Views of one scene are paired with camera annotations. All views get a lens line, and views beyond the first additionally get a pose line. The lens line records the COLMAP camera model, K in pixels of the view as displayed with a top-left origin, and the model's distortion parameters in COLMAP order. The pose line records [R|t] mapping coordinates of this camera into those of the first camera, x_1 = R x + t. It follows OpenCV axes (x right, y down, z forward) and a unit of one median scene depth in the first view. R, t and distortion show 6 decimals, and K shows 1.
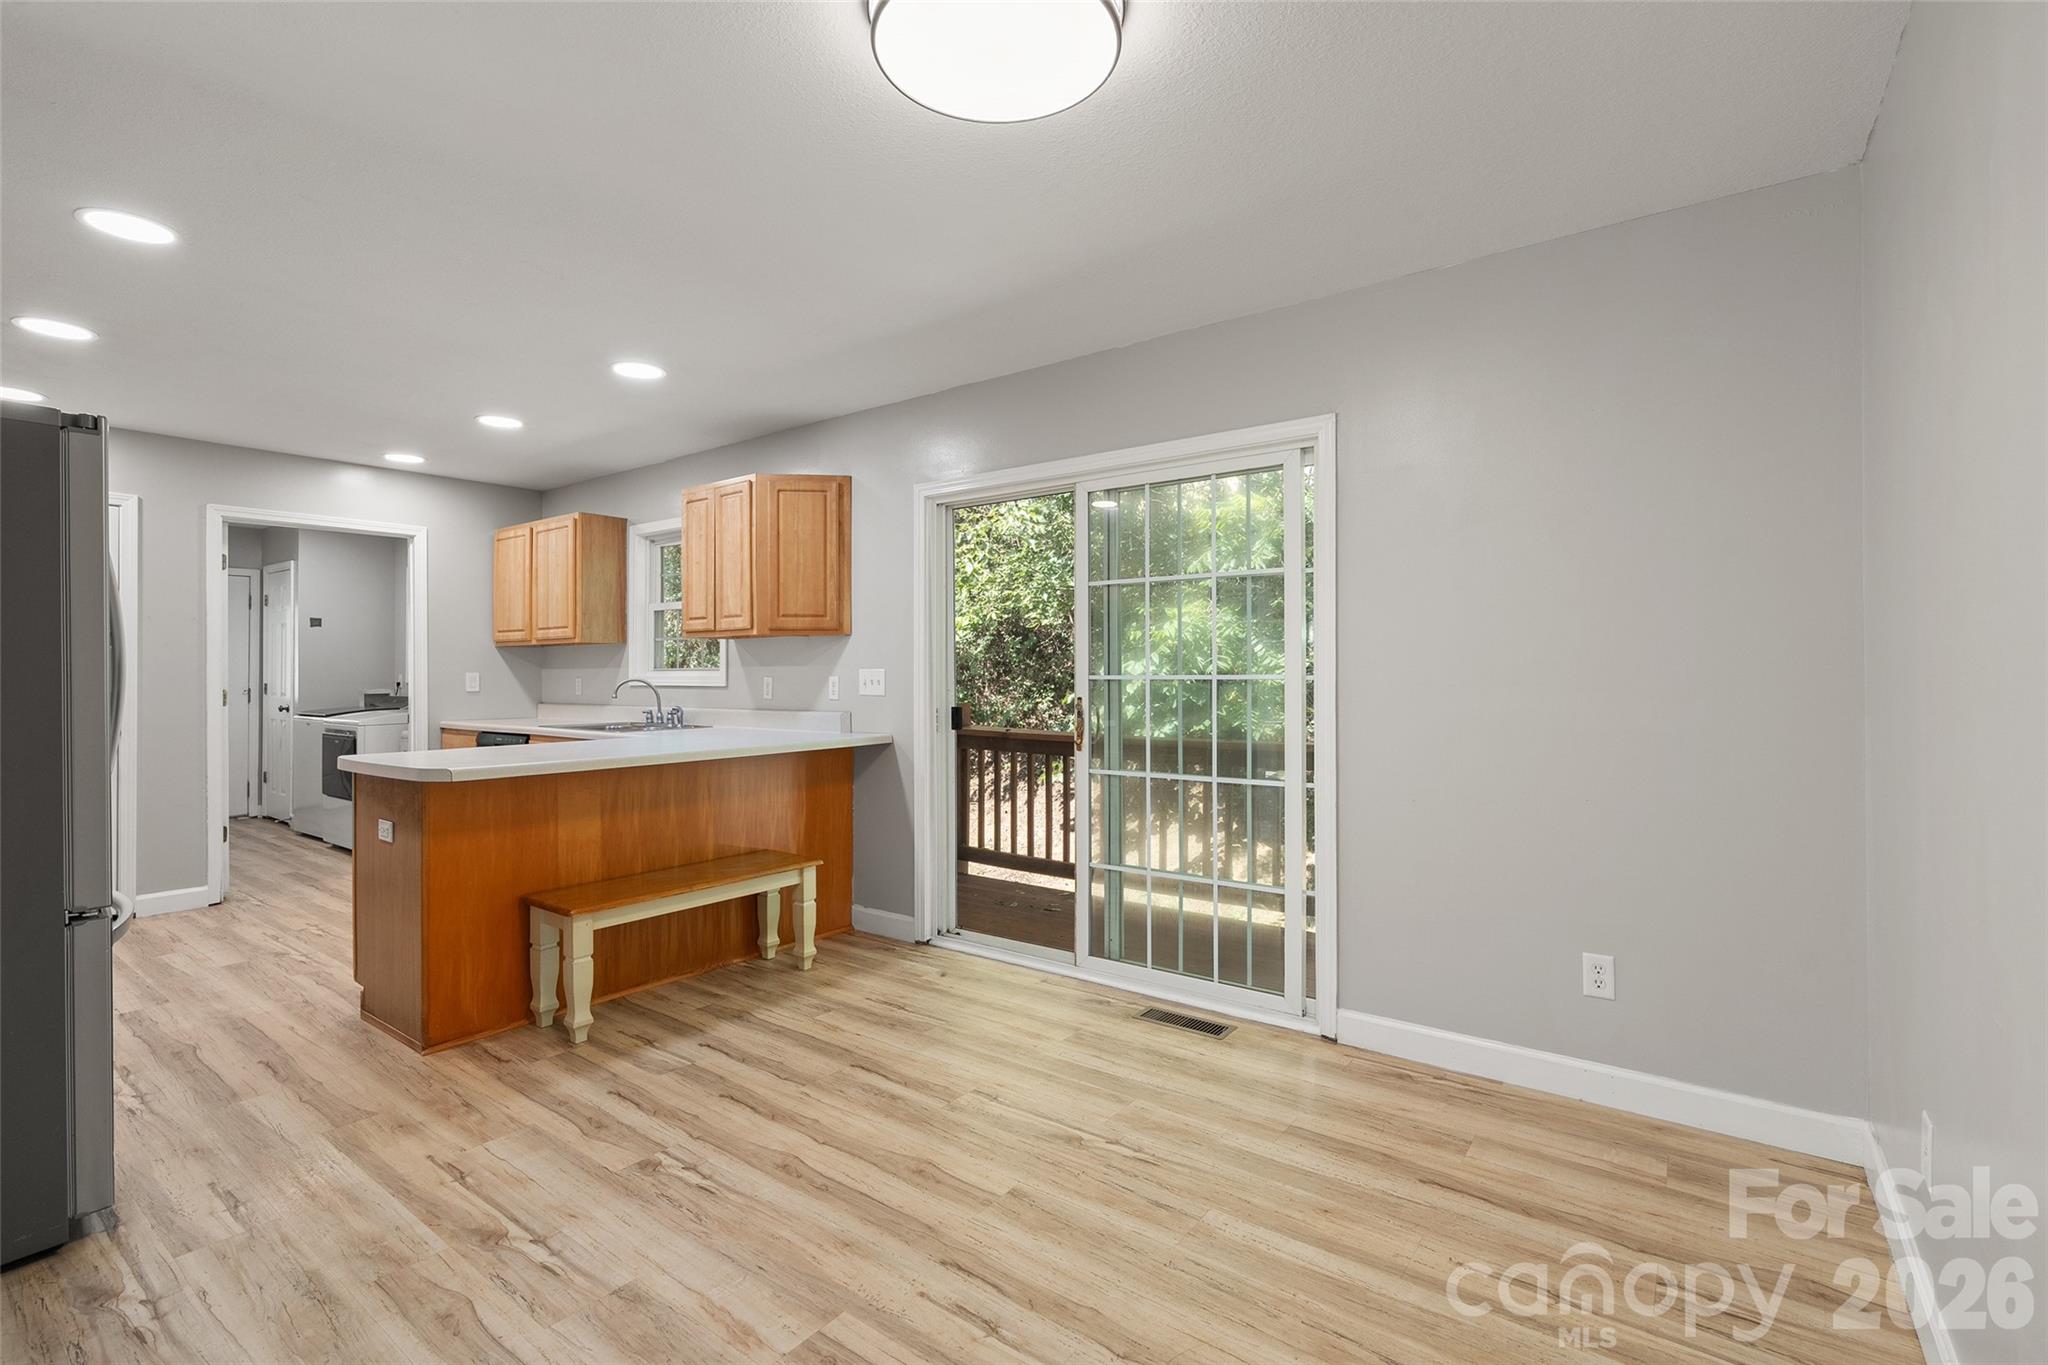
lens RADIAL K [[919.2, 0, 1007.2], [0, 919.2, 668.2], [0, 0, 1]] dist [-0.006589, 0.001706]
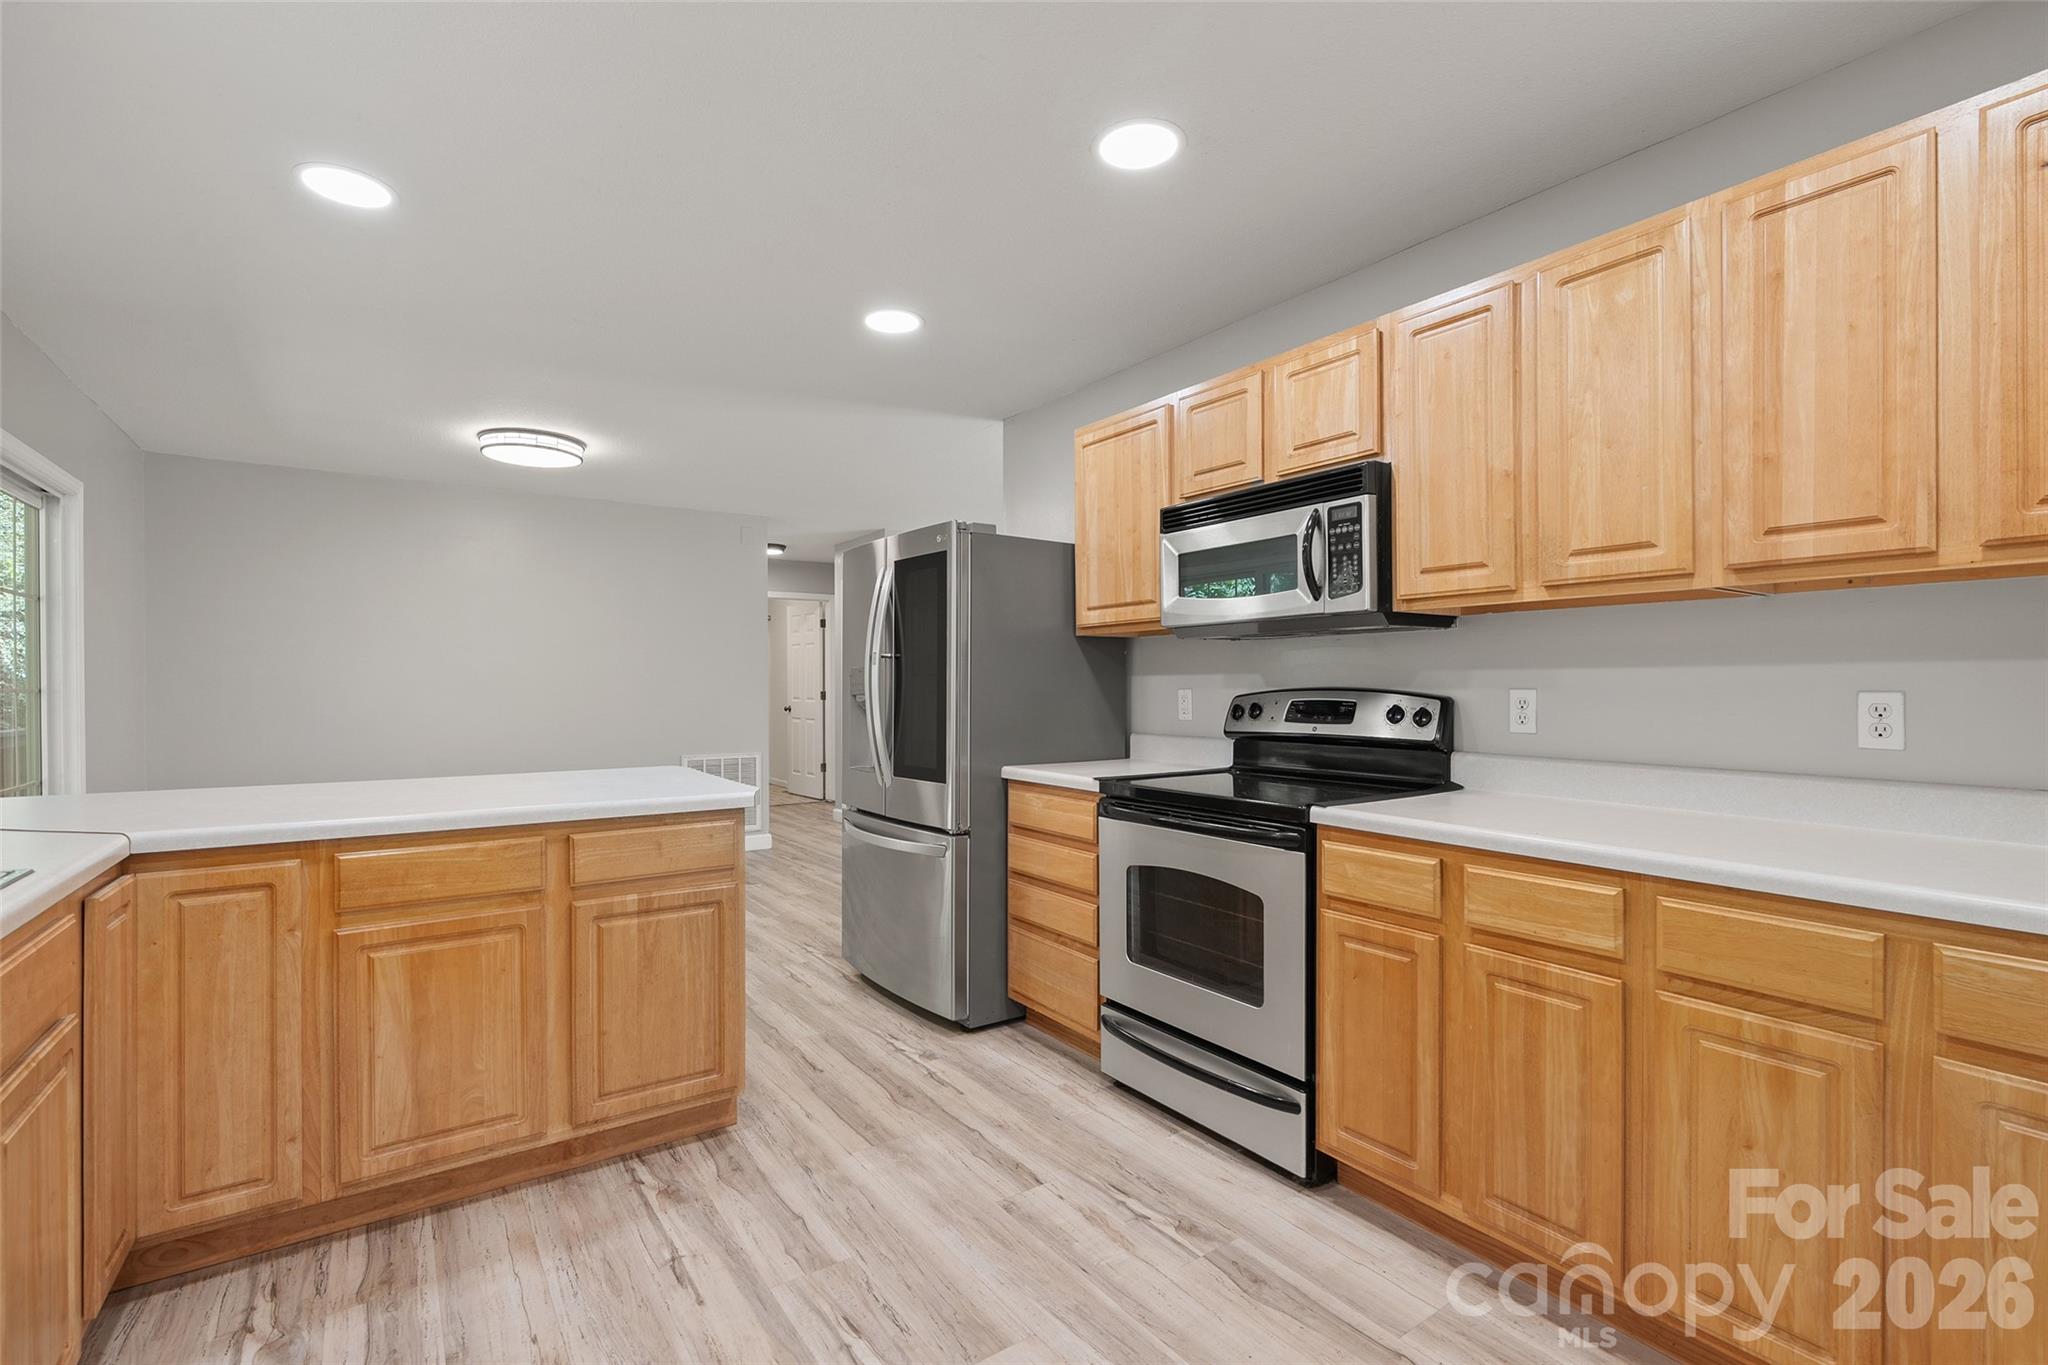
lens RADIAL K [[919.2, 0, 1024.8], [0, 919.2, 693.0], [0, 0, 1]] dist [-0.006589, 0.001706]
pose [[-0.954647, 0.001877, 0.297733, -1.089448], [0.000565, 0.999990, -0.004494, 0.015379], [-0.297738, -0.004122, -0.954639, 1.554314]]
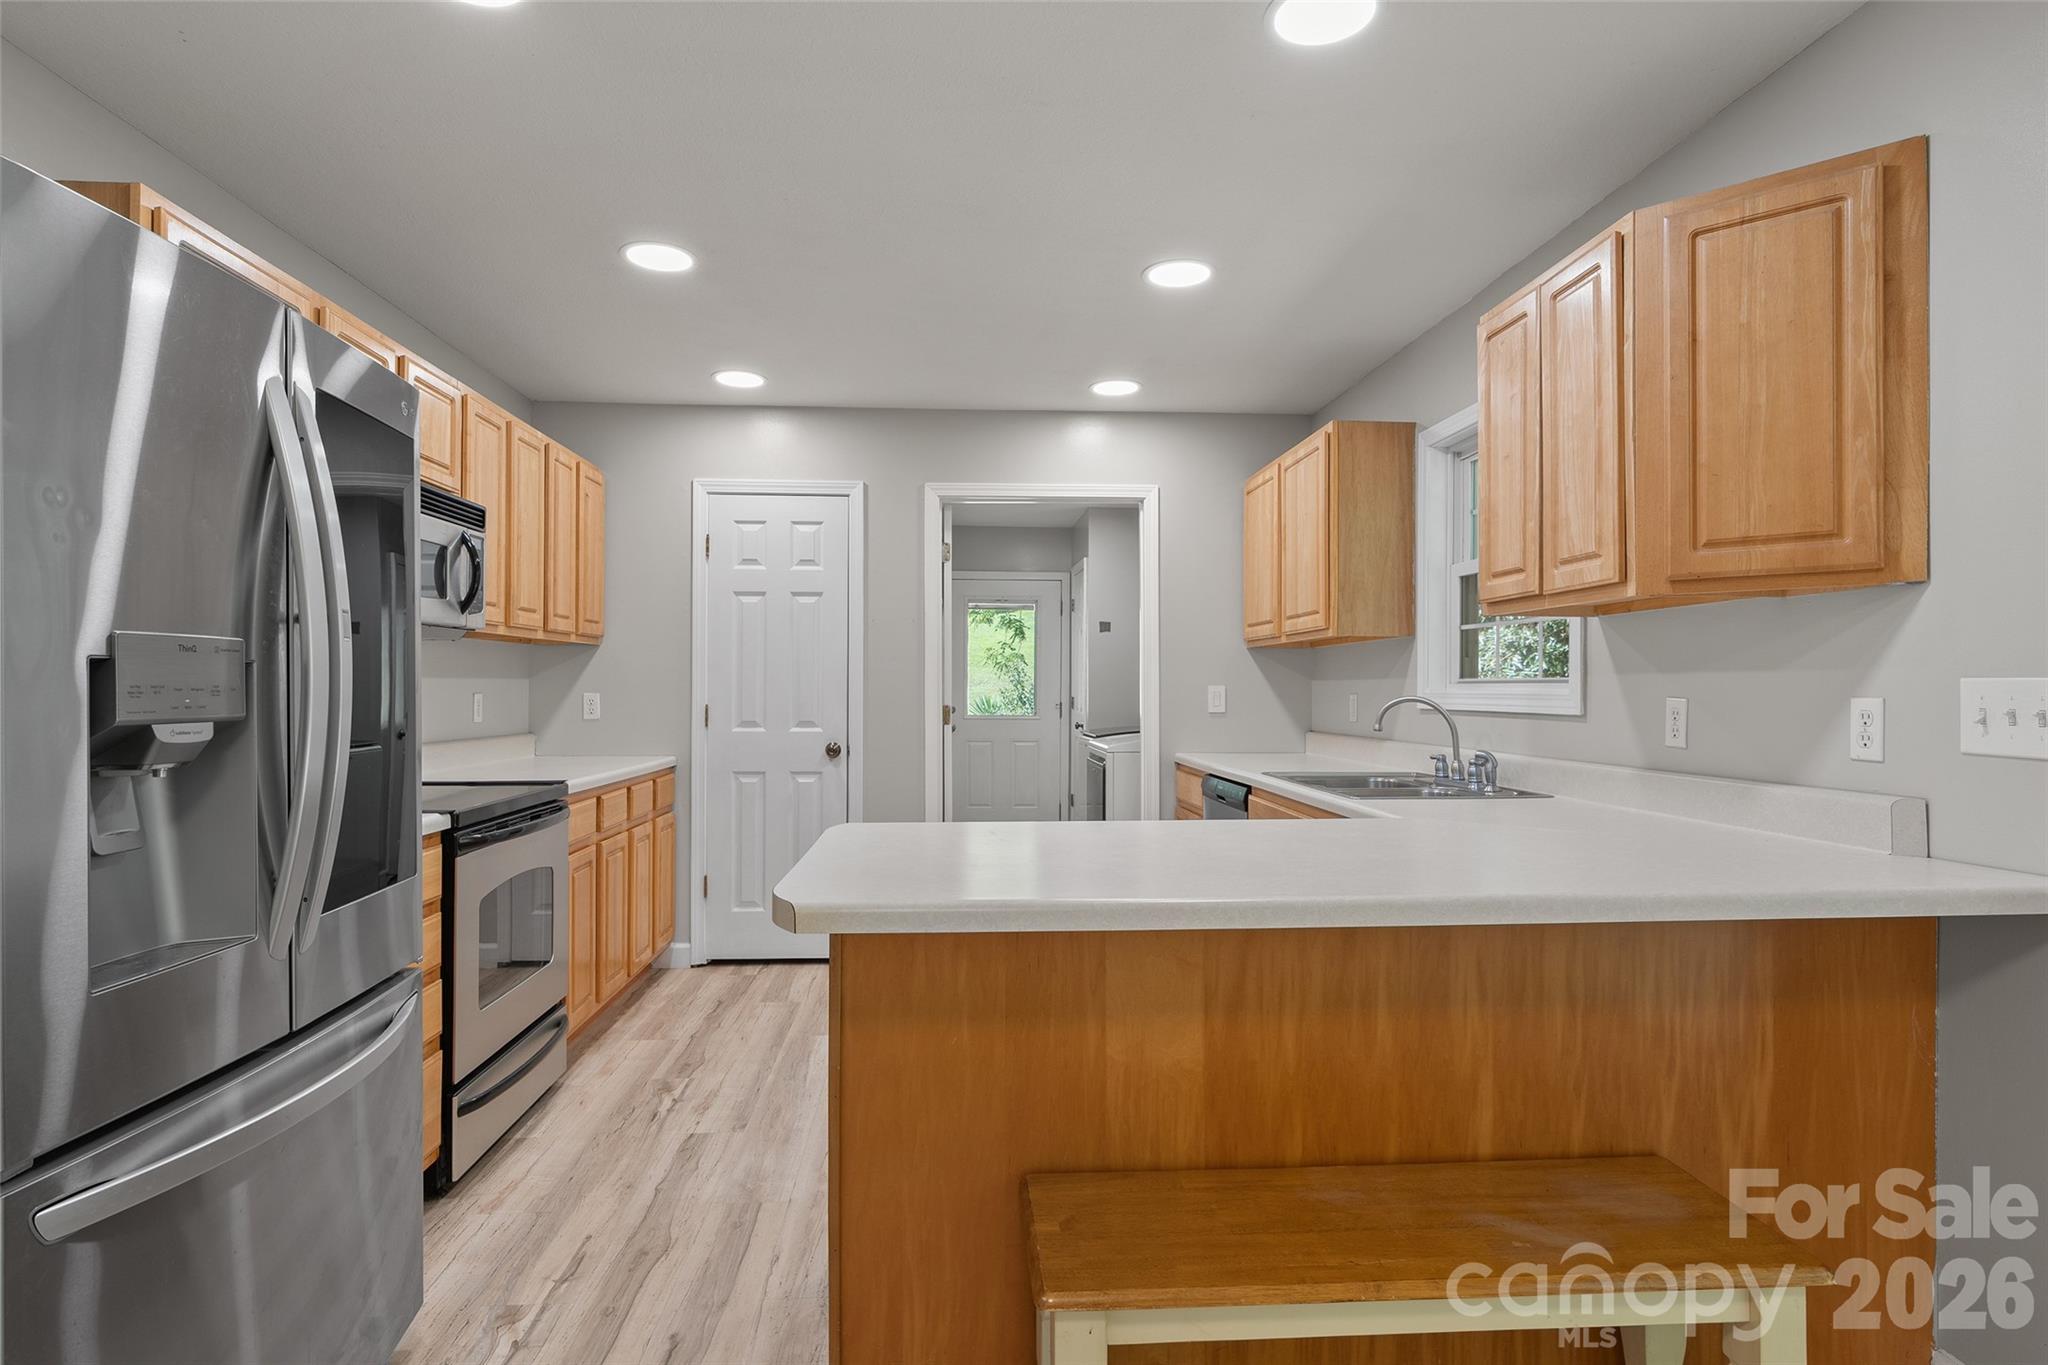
lens RADIAL K [[1065.6, 0, 1011.9], [0, 1065.6, 685.5], [0, 0, 1]] dist [-0.002724, -0.001838]
pose [[0.658885, 0.000994, -0.752243, -0.118418], [0.003956, 0.999981, 0.004786, 0.000593], [0.752233, -0.006129, 0.658869, 0.579985]]
